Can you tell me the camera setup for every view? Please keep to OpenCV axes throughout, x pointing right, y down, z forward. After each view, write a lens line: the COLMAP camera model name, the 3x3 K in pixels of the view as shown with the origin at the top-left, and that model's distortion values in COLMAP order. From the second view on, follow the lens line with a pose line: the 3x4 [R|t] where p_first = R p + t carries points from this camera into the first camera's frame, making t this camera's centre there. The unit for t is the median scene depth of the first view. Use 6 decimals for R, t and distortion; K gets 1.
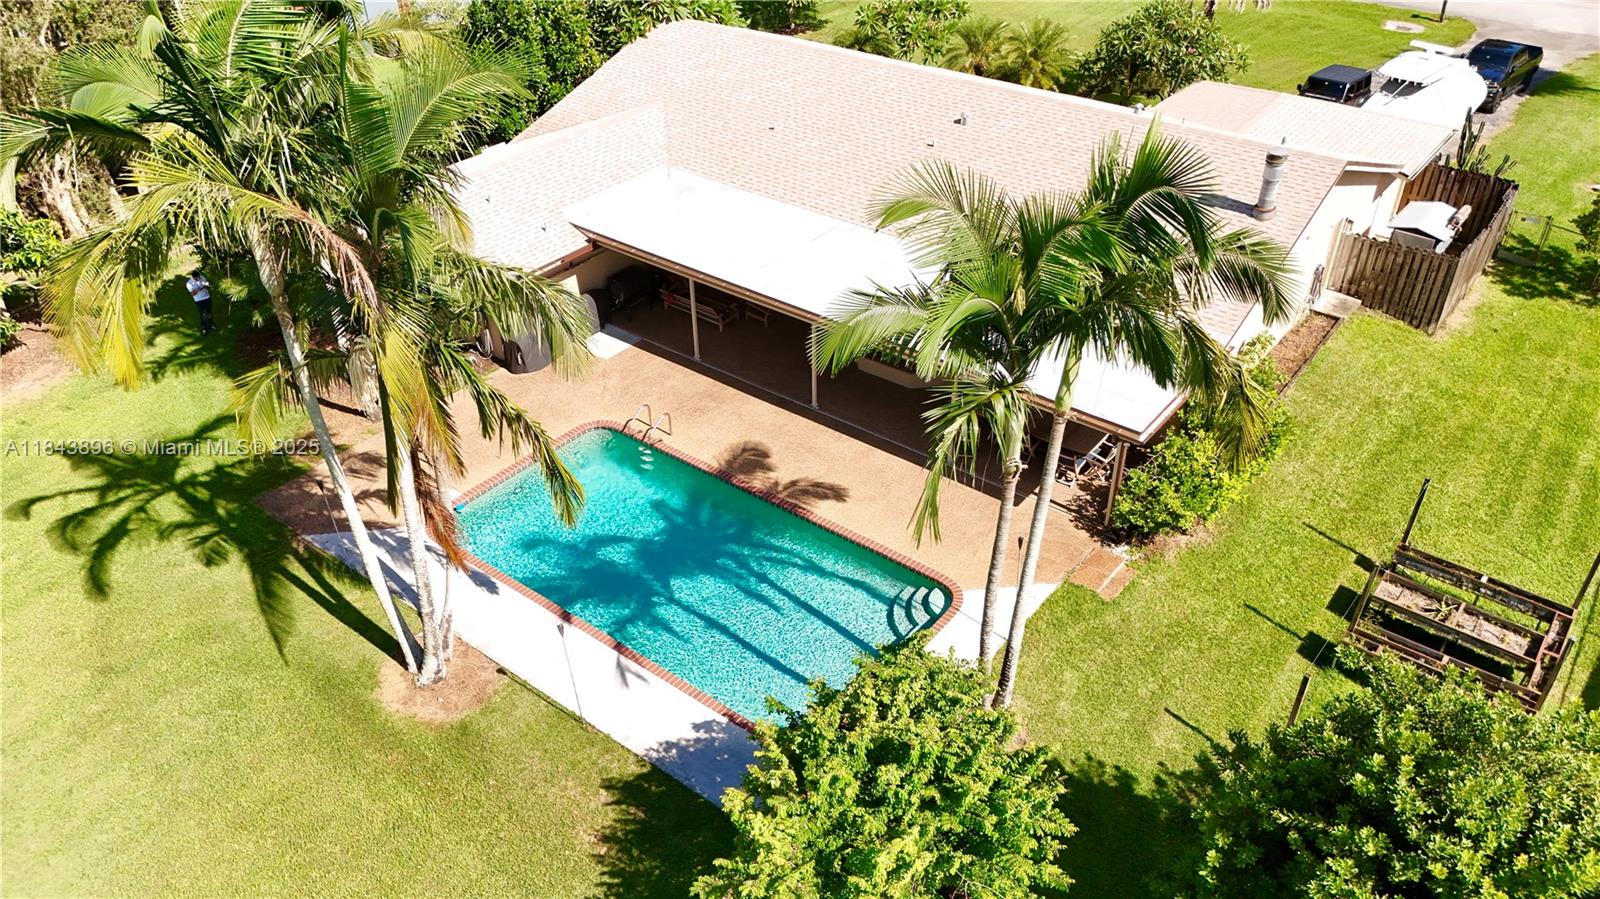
lens RADIAL K [[1178.7, 0, 800.7], [0, 1178.7, 455.4], [0, 0, 1]] dist [0.075578, -0.081768]
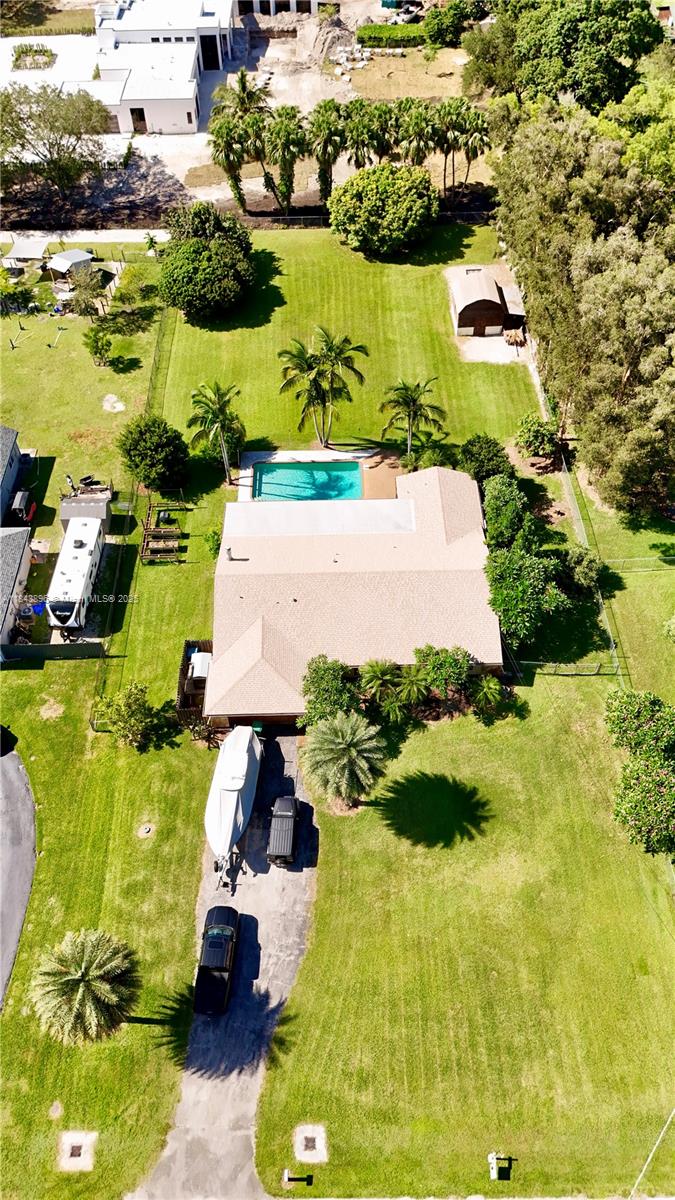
lens RADIAL K [[884.0, 0, 336.0], [0, 884.0, 604.1], [0, 0, 1]] dist [0.075578, -0.081768]
pose [[-0.783219, 0.498055, -0.372168, 0.991578], [-0.343780, 0.151850, 0.926691, -2.278526], [0.518057, 0.853746, 0.052289, 0.957757]]
